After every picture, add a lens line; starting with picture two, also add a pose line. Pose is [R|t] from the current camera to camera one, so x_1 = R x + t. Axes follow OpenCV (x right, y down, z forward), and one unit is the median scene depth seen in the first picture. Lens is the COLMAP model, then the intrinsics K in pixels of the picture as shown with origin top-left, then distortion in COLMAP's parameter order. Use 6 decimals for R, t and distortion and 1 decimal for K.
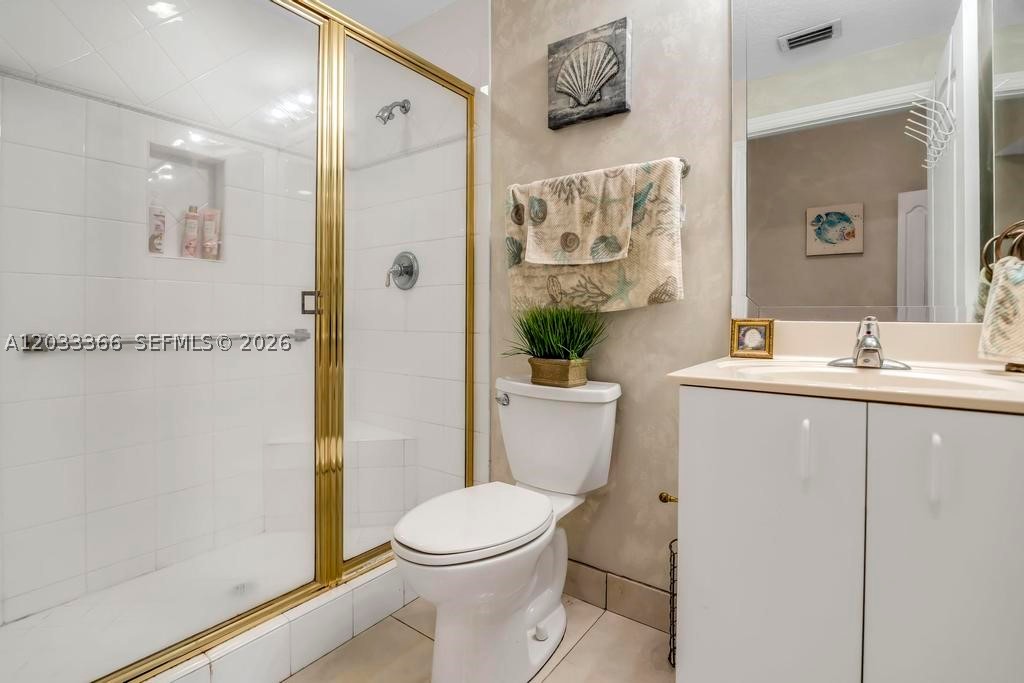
lens RADIAL K [[471.8, 0, 511.2], [0, 471.8, 321.2], [0, 0, 1]] dist [-0.038343, 0.000072]
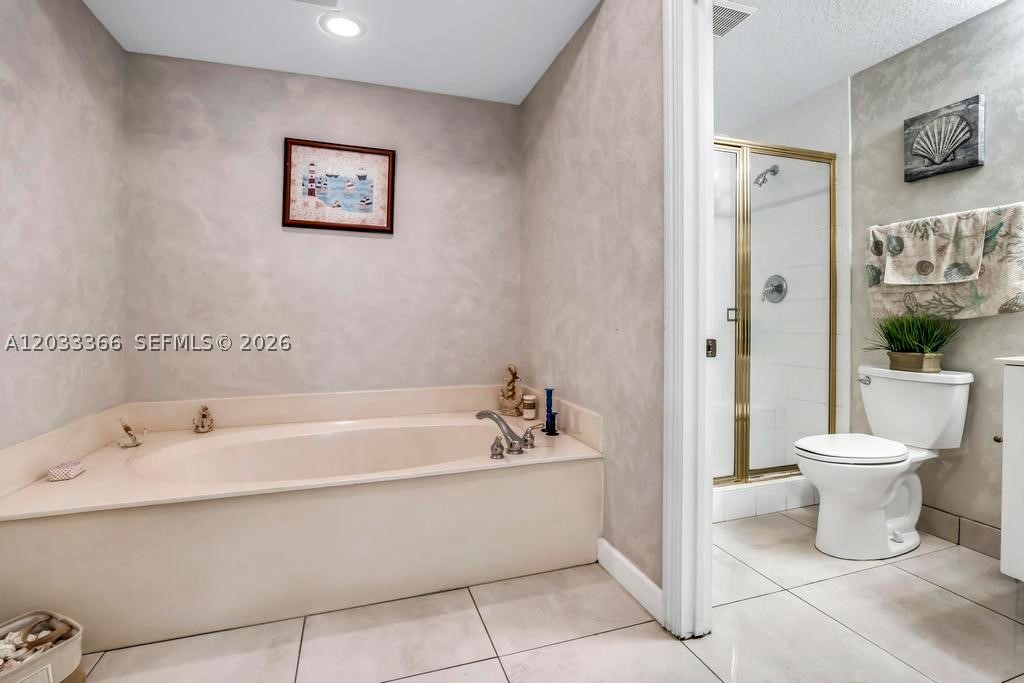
lens RADIAL K [[479.2, 0, 516.3], [0, 479.2, 323.6], [0, 0, 1]] dist [-0.019661, 0.000783]
pose [[0.820556, 0.000635, -0.571566, -0.066125], [-0.000589, 1.000000, 0.000264, -0.006250], [0.571566, 0.000120, 0.820556, -0.815995]]
